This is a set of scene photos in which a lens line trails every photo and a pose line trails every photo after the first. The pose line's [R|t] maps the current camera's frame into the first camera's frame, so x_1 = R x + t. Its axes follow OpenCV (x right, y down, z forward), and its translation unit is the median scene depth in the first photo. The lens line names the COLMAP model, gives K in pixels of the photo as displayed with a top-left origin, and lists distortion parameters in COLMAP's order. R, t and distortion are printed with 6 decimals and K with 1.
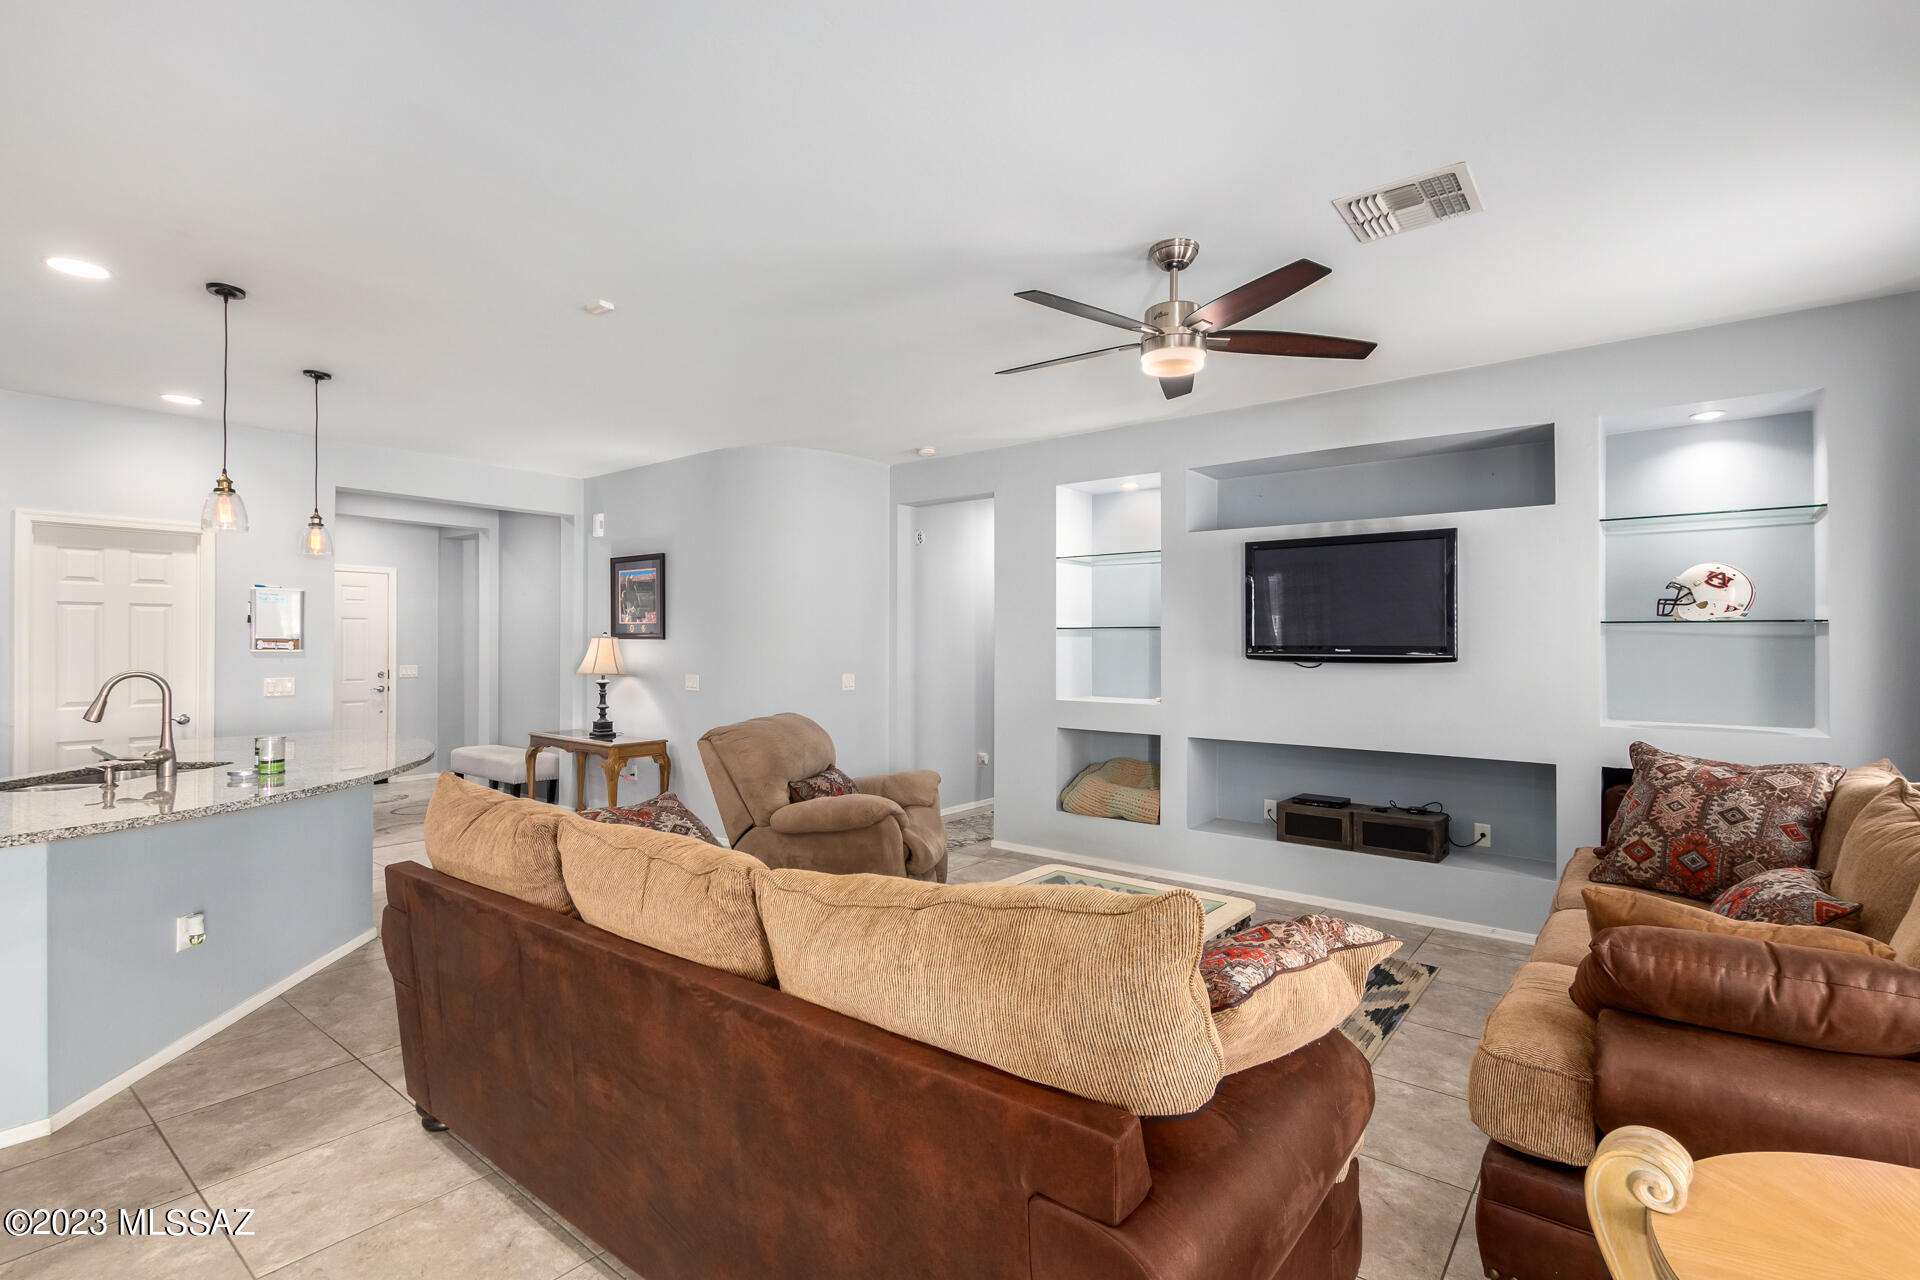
lens RADIAL K [[885.9, 0, 956.2], [0, 885.9, 636.6], [0, 0, 1]] dist [0.002458, 0.000291]
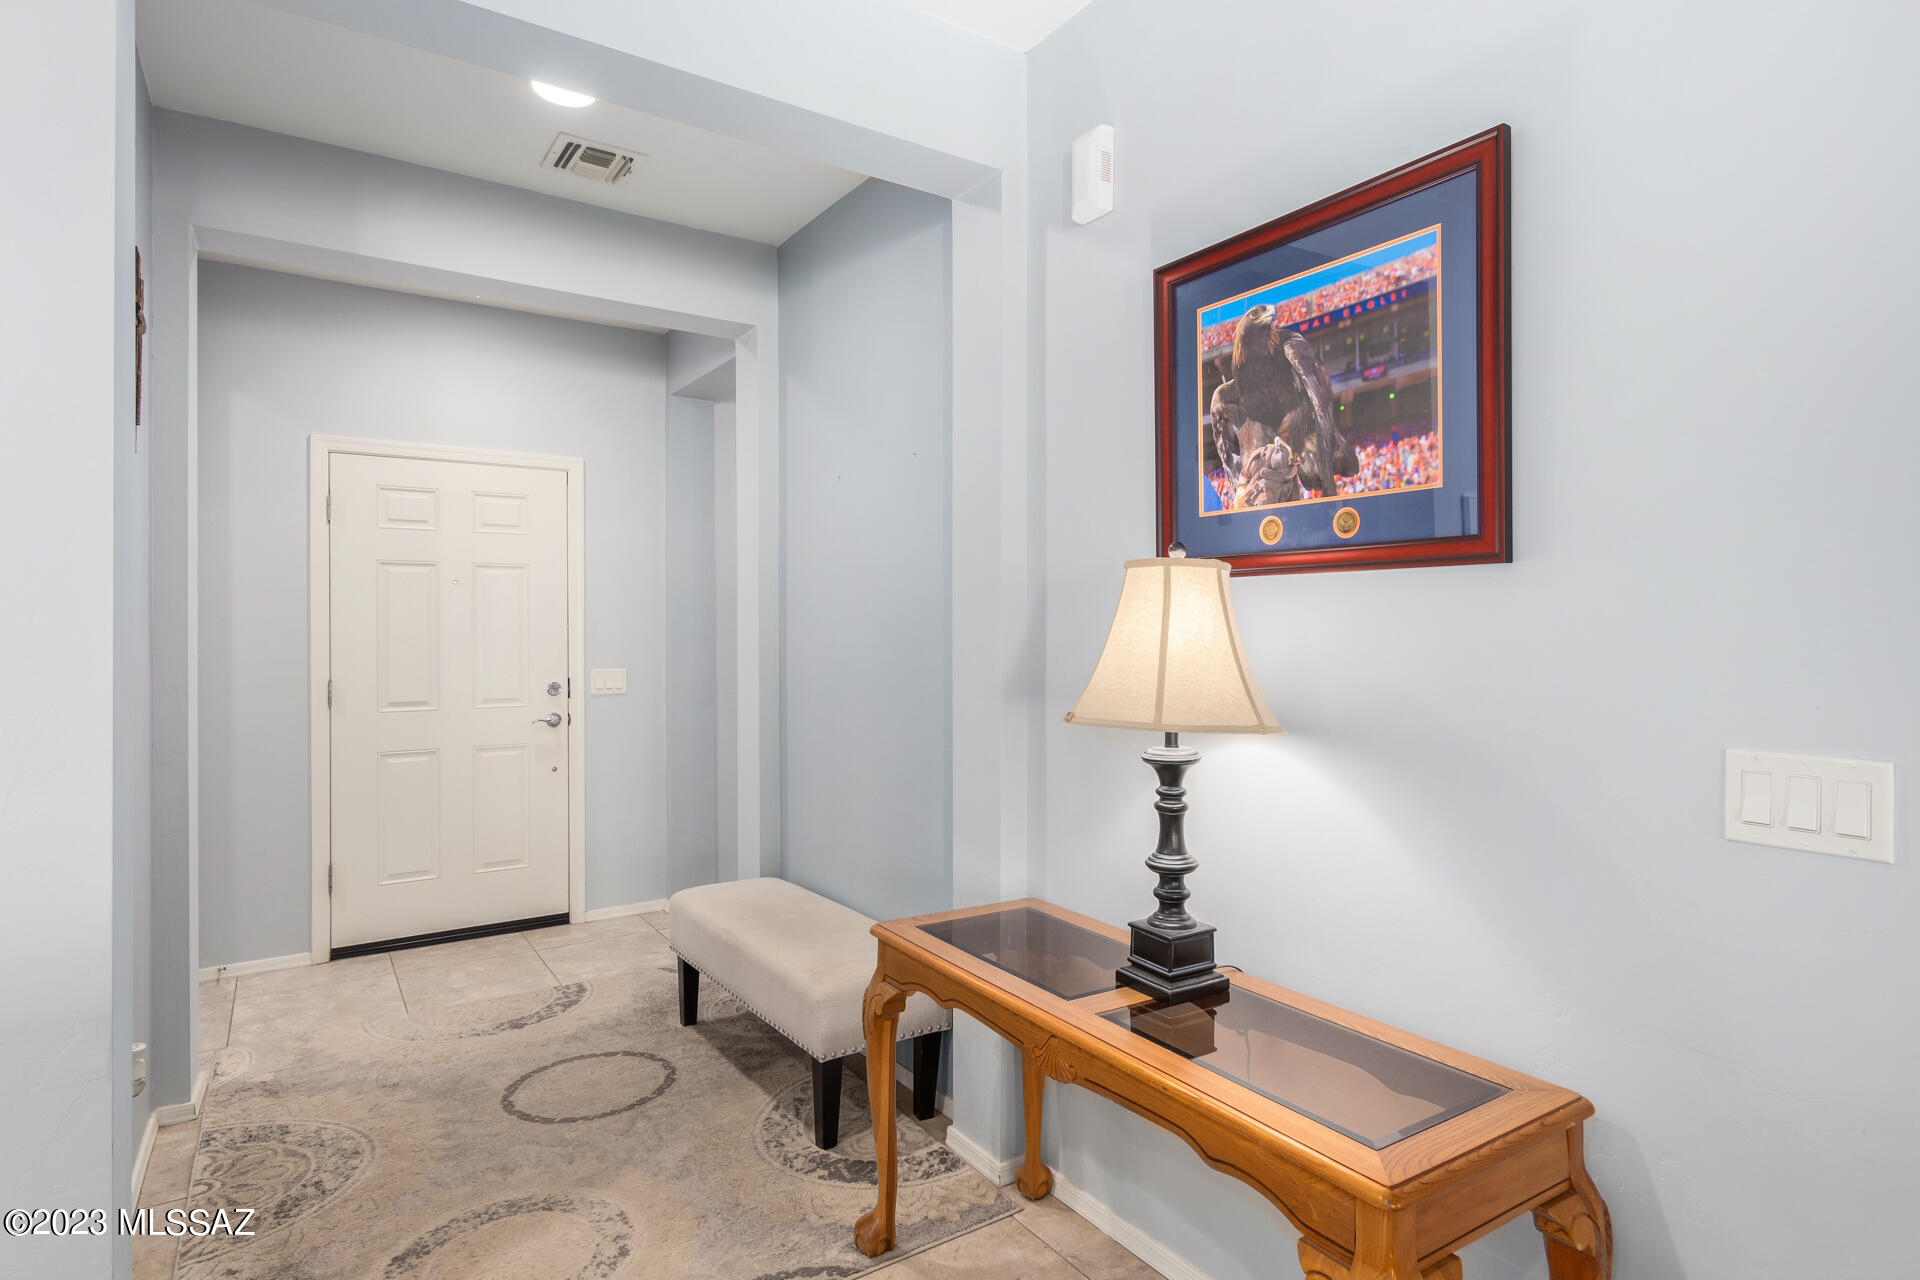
lens RADIAL K [[1033.4, 0, 955.1], [0, 1033.4, 634.9], [0, 0, 1]] dist [-0.001138, -0.000112]
pose [[0.949011, -0.004731, -0.315209, -0.358279], [0.007065, 0.999955, 0.006264, 0.016531], [0.315165, -0.008171, 0.949002, 0.708125]]
